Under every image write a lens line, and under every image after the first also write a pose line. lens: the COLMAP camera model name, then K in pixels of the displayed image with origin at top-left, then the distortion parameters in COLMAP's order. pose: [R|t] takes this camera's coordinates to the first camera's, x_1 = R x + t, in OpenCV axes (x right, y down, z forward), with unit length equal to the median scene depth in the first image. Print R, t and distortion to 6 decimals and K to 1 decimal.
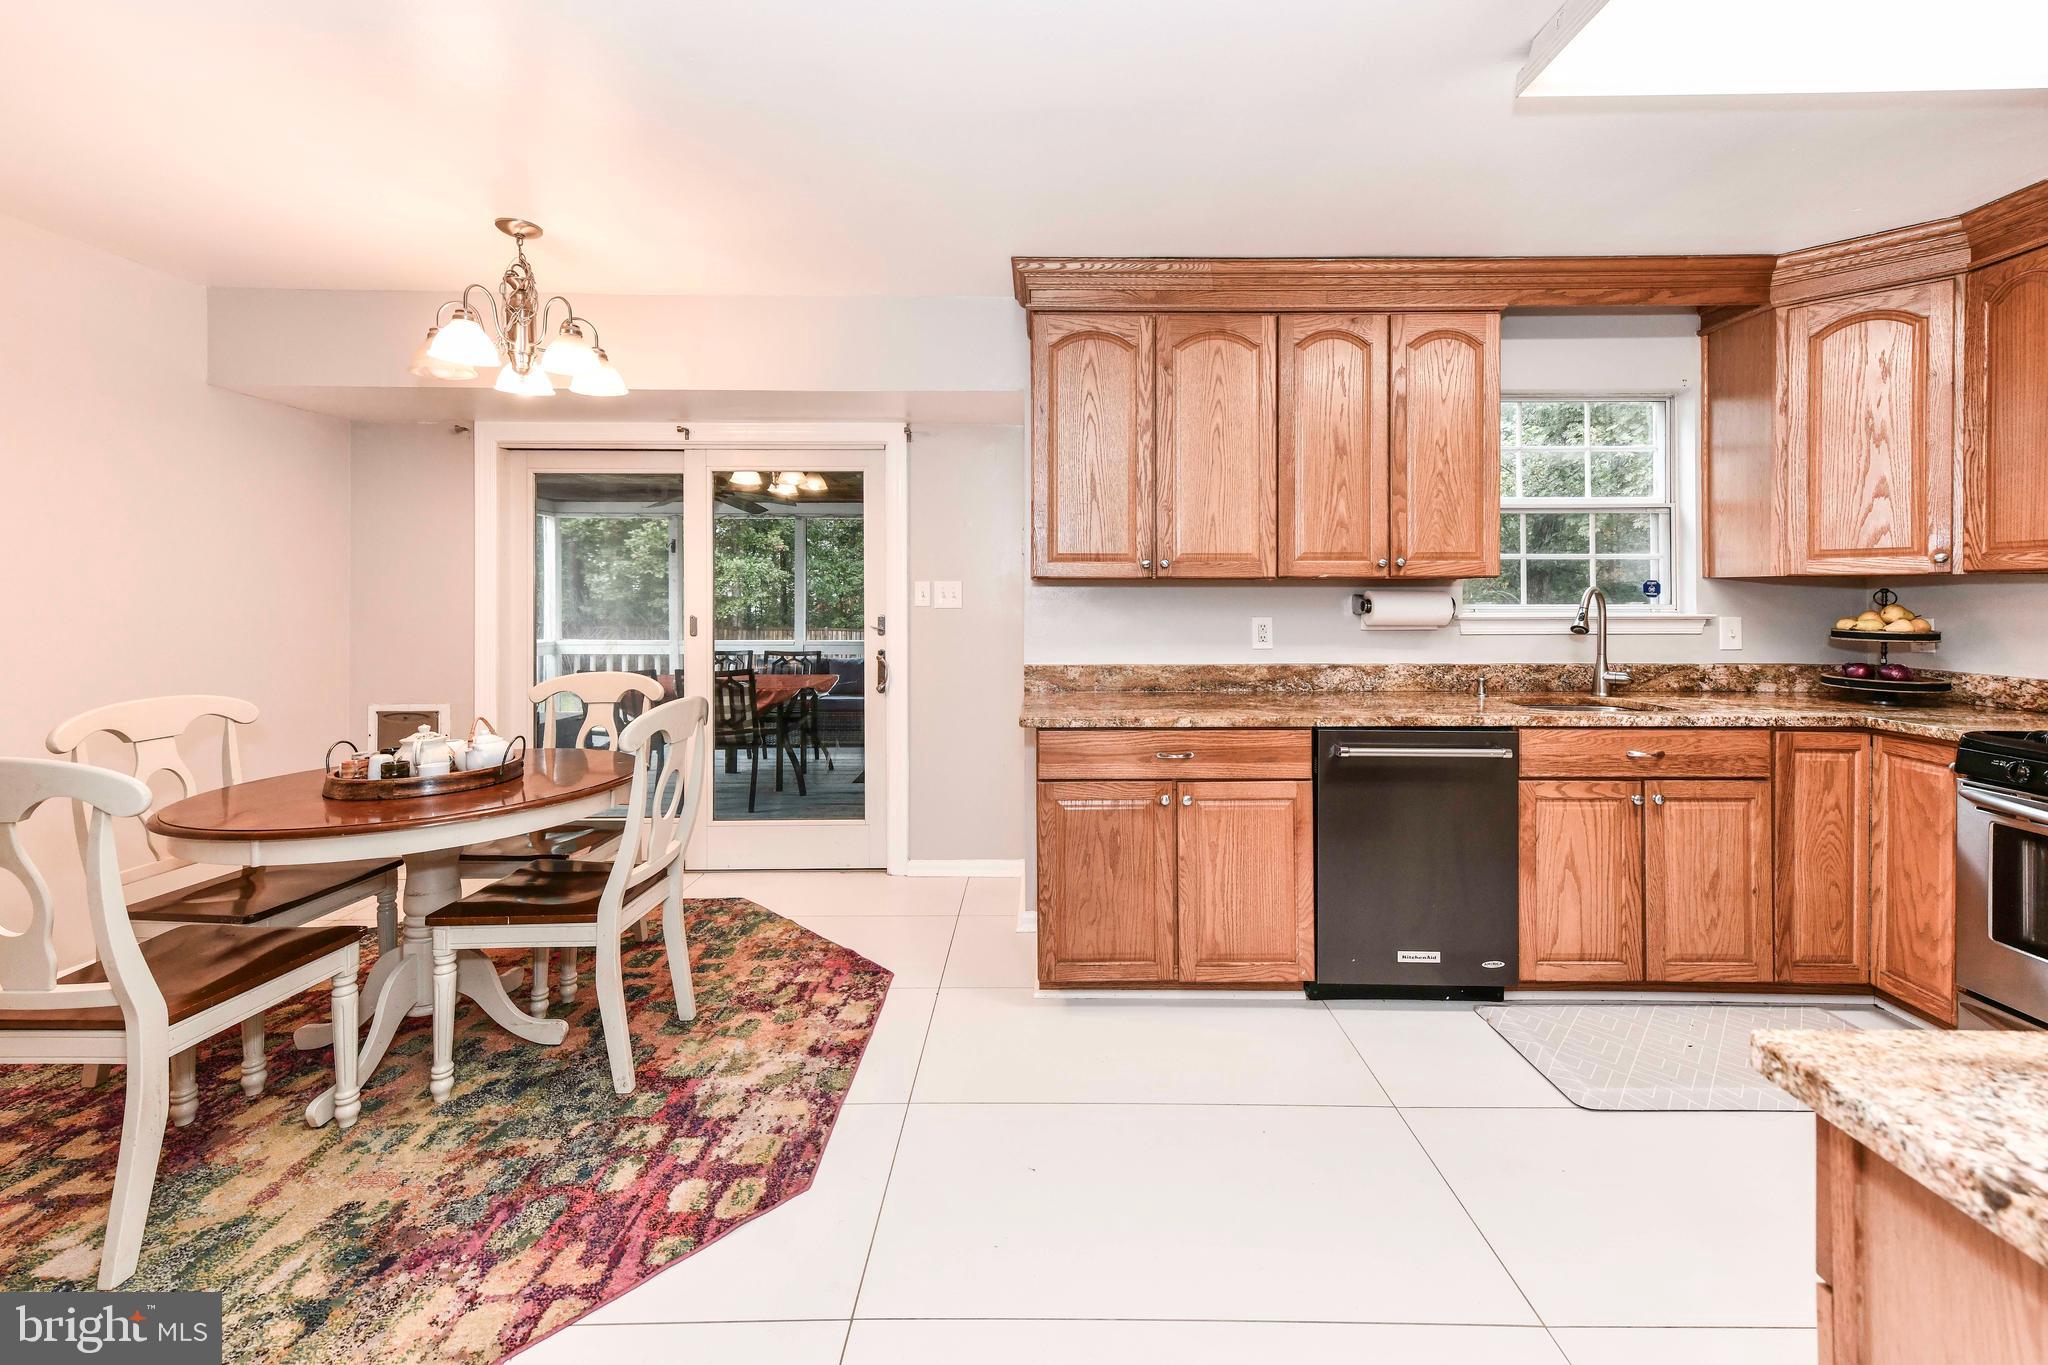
lens RADIAL K [[813.6, 0, 1055.5], [0, 813.6, 596.6], [0, 0, 1]] dist [-0.000689, -0.000157]
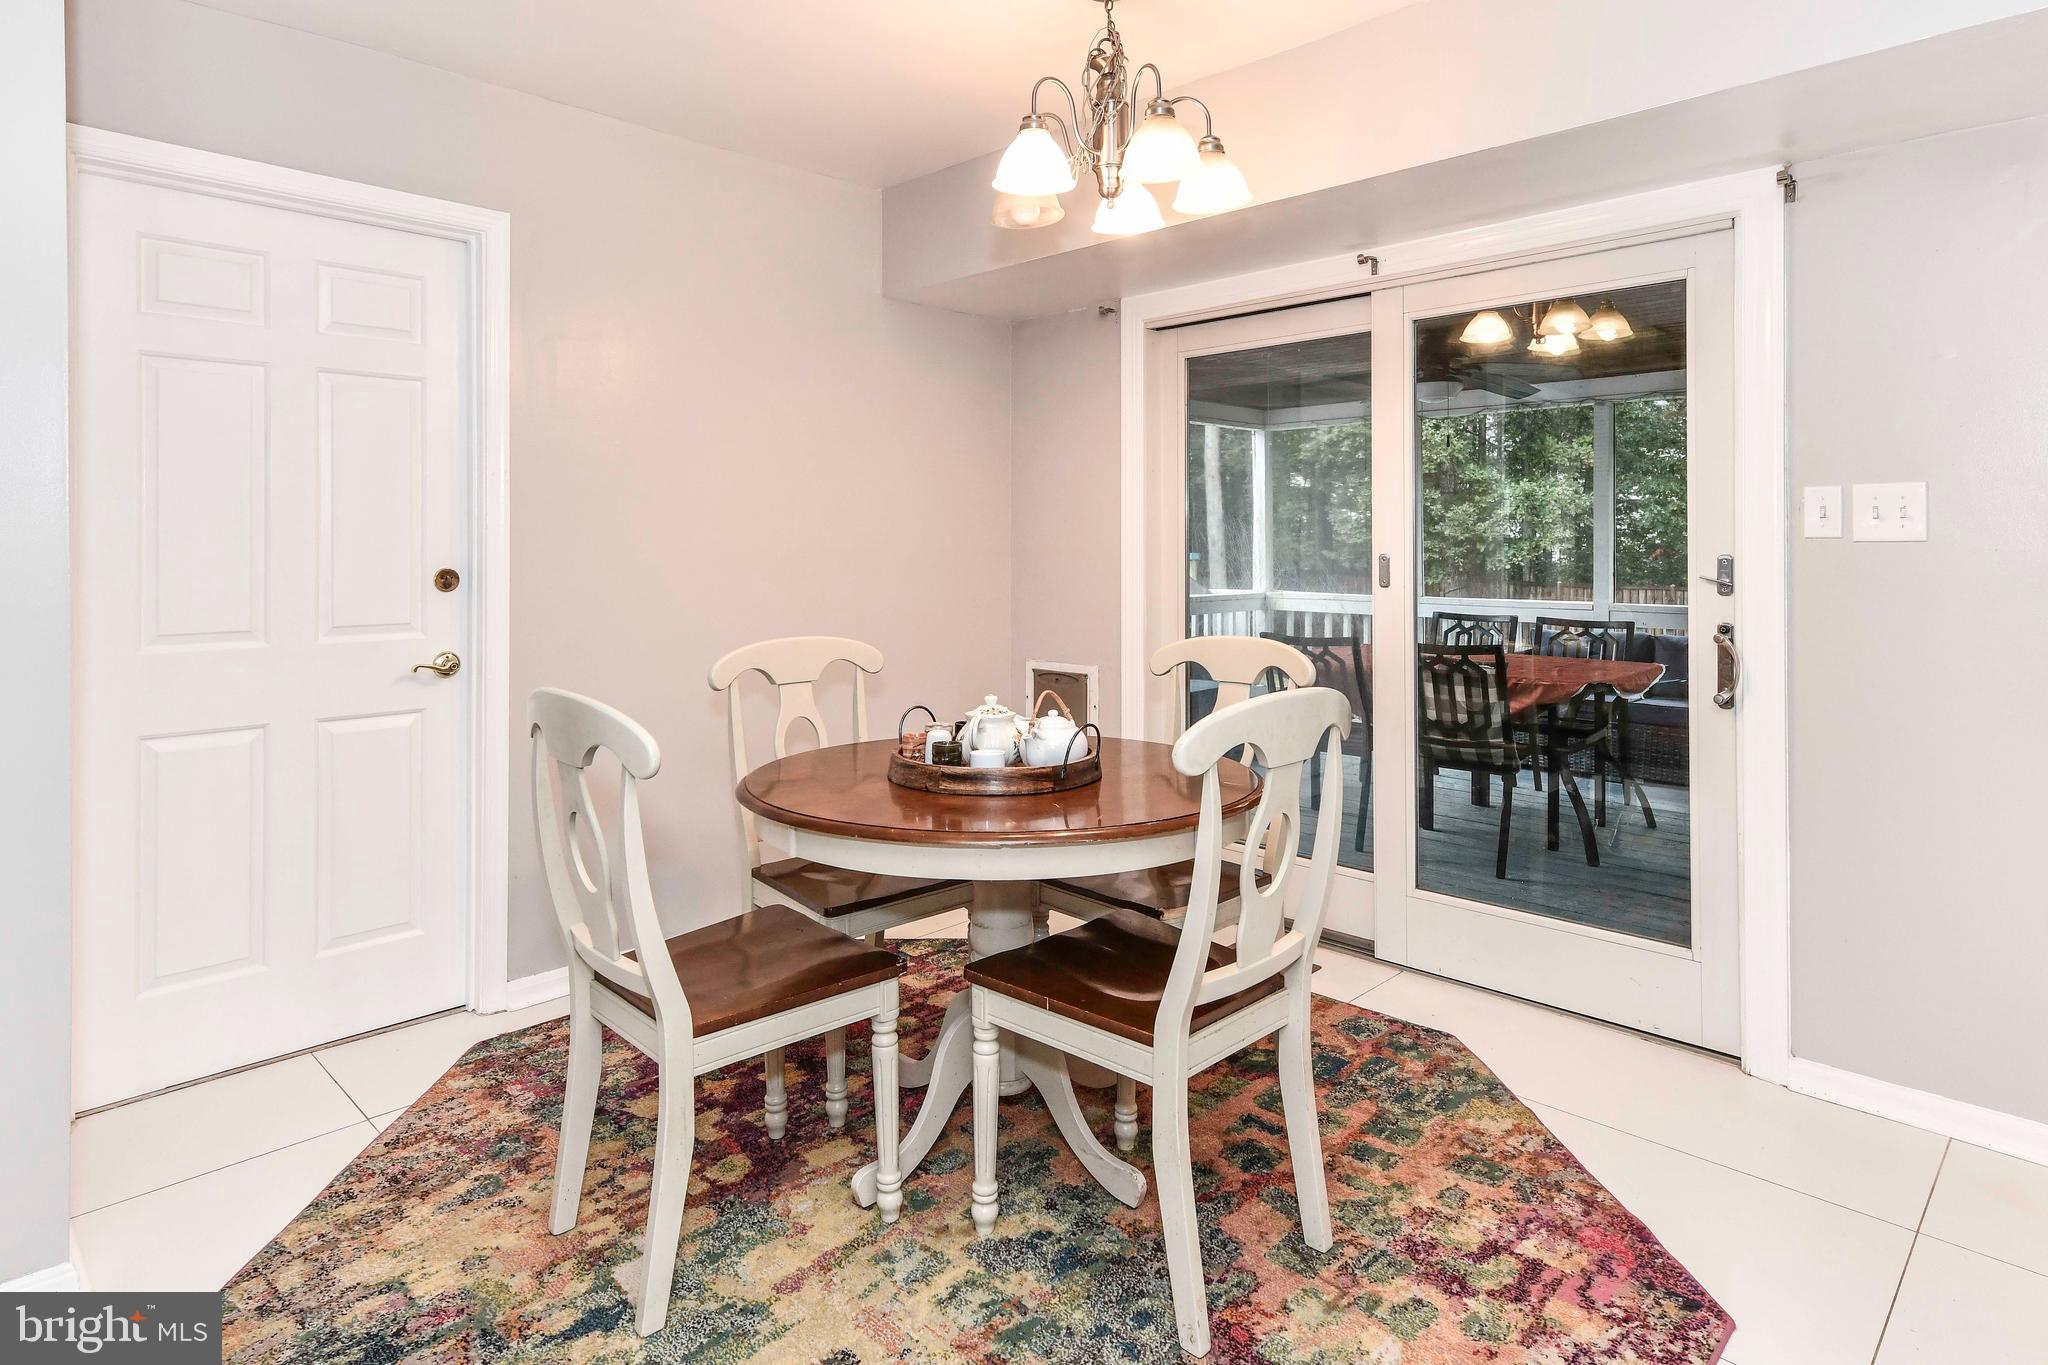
lens RADIAL K [[1159.8, 0, 1027.0], [0, 1159.8, 544.4], [0, 0, 1]] dist [0.013052, 0.001260]
pose [[0.708633, -0.000573, -0.705577, -0.013143], [0.004370, 0.999984, 0.003577, 0.015477], [0.705564, -0.005618, 0.708624, 0.236042]]
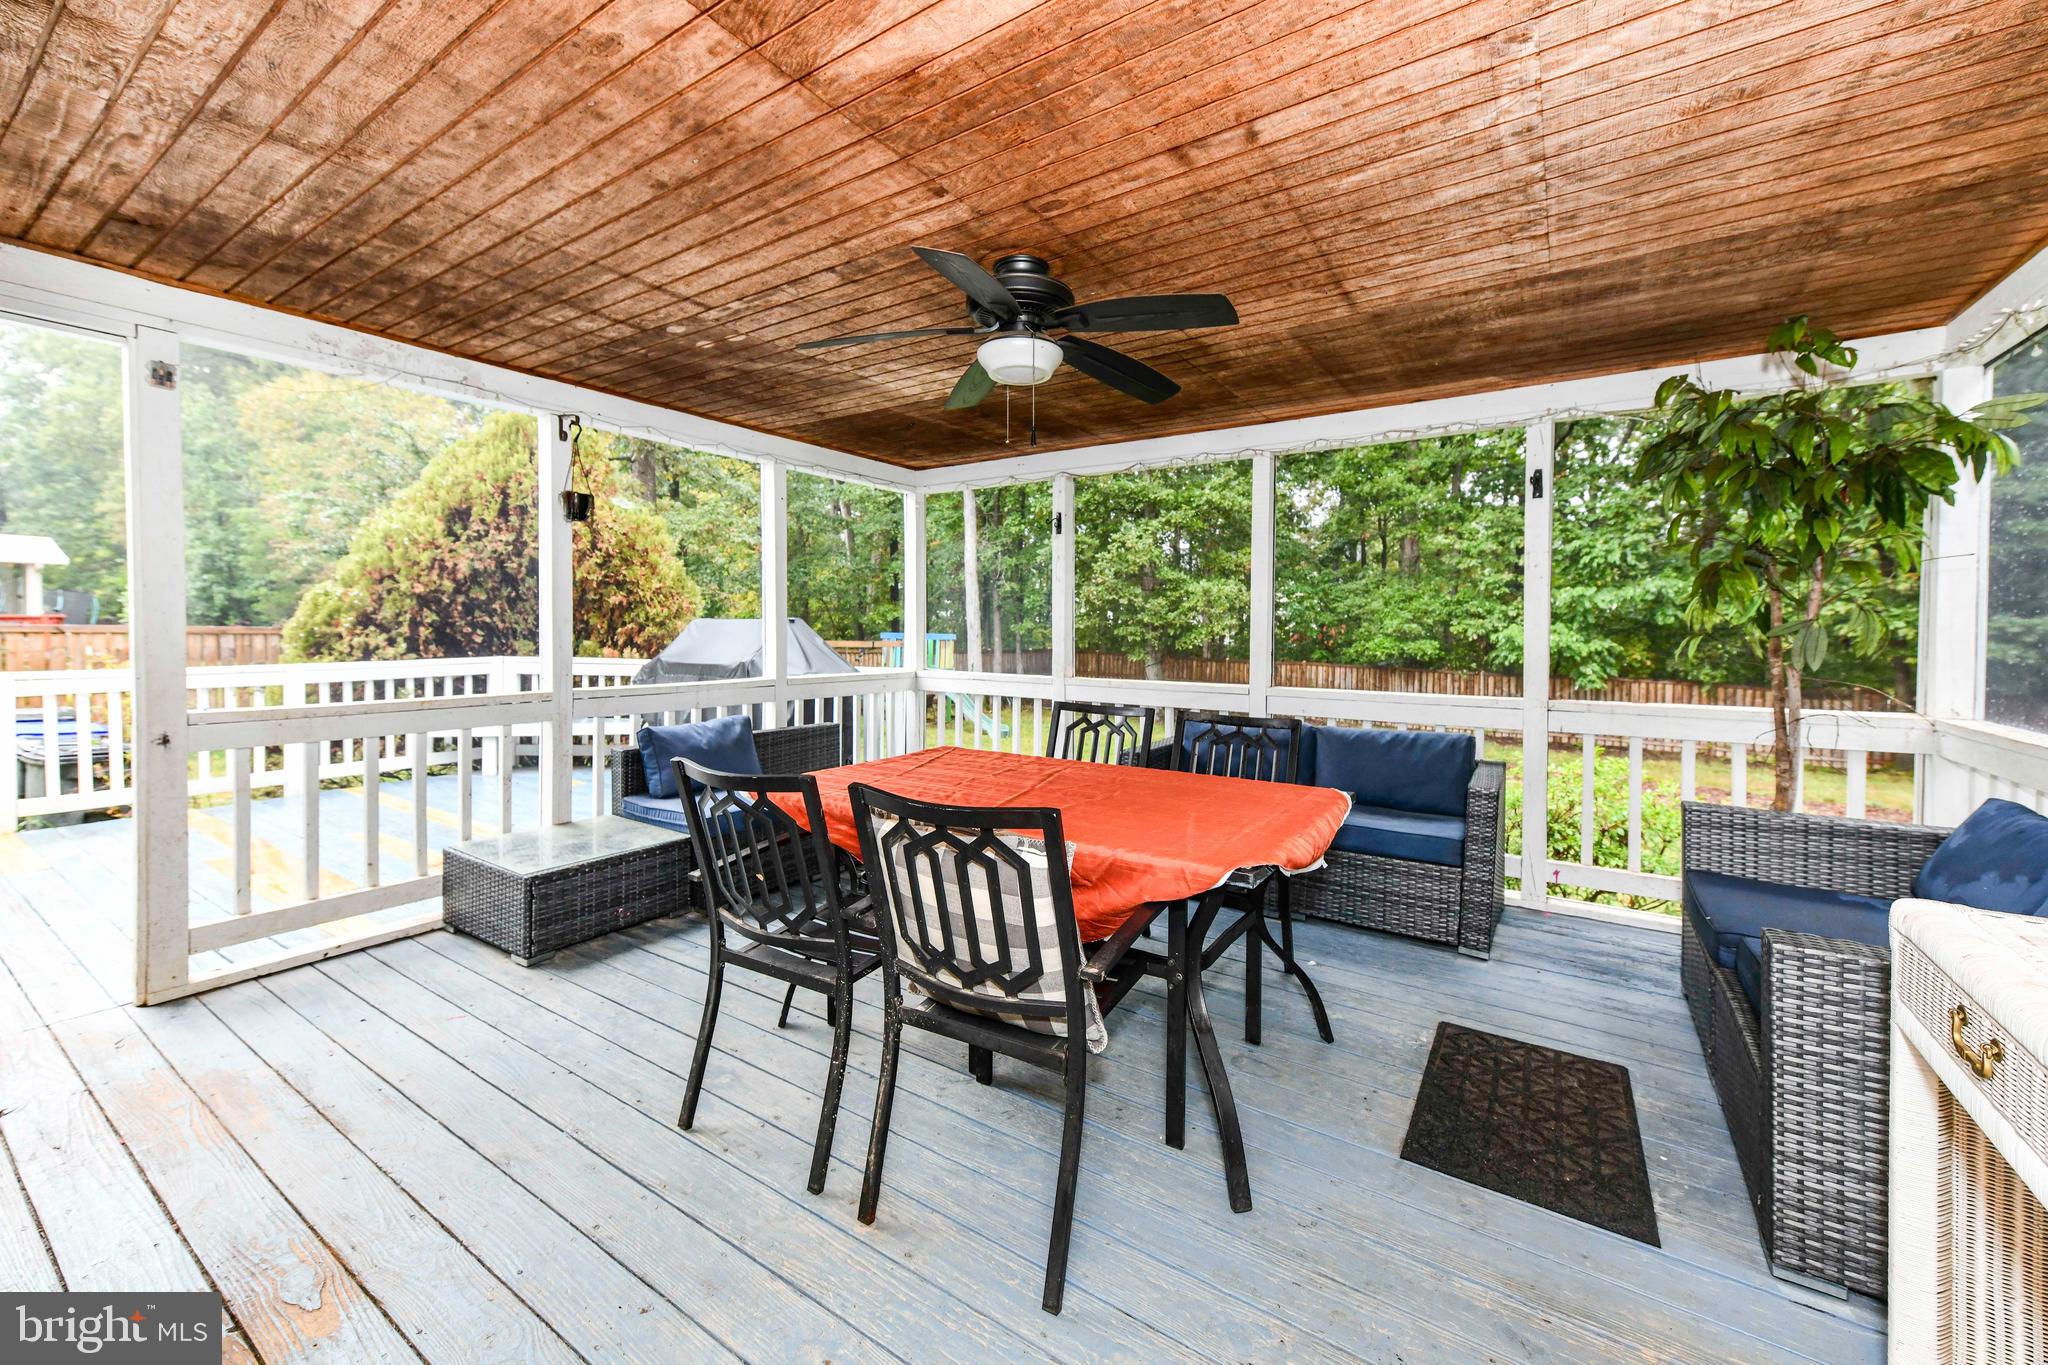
lens RADIAL K [[824.1, 0, 1025.2], [0, 824.1, 624.7], [0, 0, 1]] dist [0.010443, -0.000029]
pose [[0.825191, 0.006073, -0.564821, -0.413171], [-0.009638, 0.999948, -0.003329, 0.051111], [0.564772, 0.008191, 0.825206, 1.417173]]
